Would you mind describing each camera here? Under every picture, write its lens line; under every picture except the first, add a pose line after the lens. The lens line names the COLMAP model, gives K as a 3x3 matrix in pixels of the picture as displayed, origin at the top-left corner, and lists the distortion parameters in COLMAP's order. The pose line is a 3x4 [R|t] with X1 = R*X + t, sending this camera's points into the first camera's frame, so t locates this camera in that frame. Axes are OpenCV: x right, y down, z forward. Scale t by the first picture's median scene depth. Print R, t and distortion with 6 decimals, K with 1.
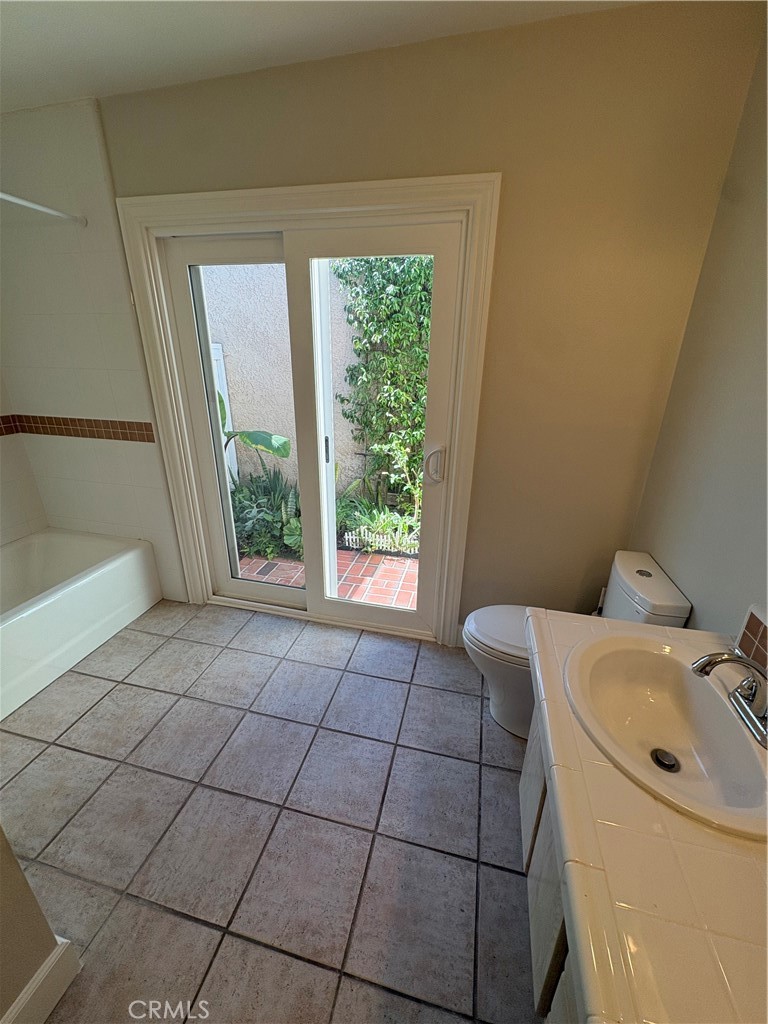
lens RADIAL K [[408.7, 0, 384.0], [0, 408.7, 512.0], [0, 0, 1]] dist [0.001709, 0.000012]
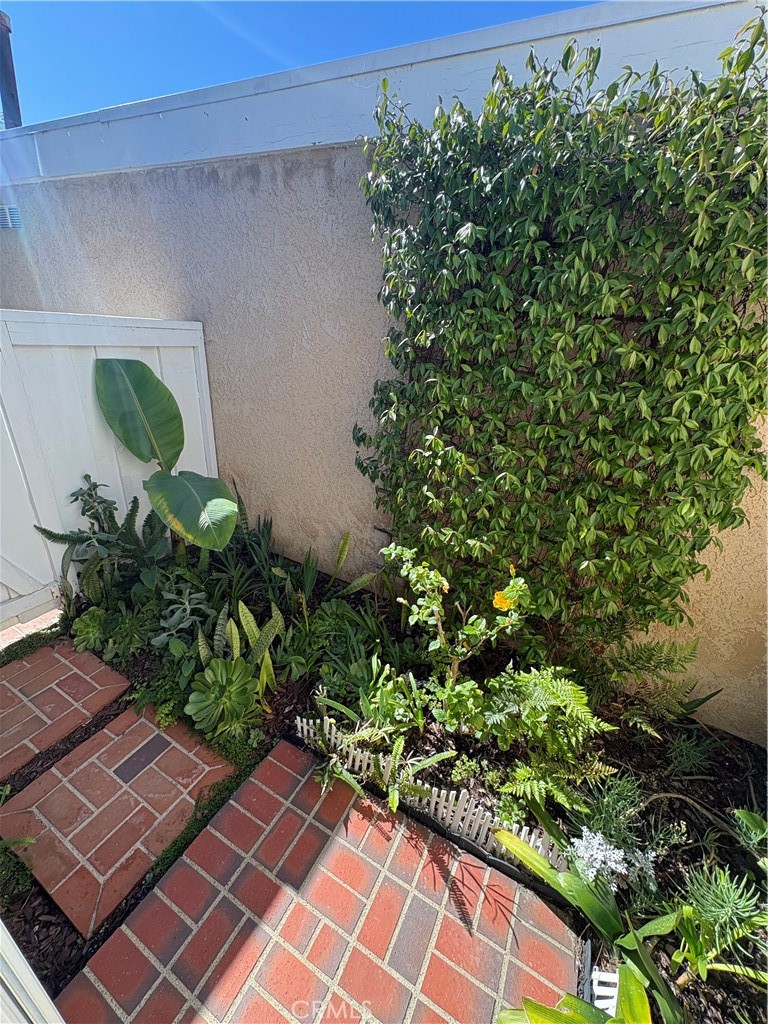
lens RADIAL K [[408.7, 0, 384.0], [0, 408.7, 512.0], [0, 0, 1]] dist [0.001709, 0.000012]
pose [[0.965099, 0.169703, -0.199463, 0.066595], [-0.160359, 0.985095, 0.062227, -0.241056], [0.207050, -0.028069, 0.977928, 0.502277]]
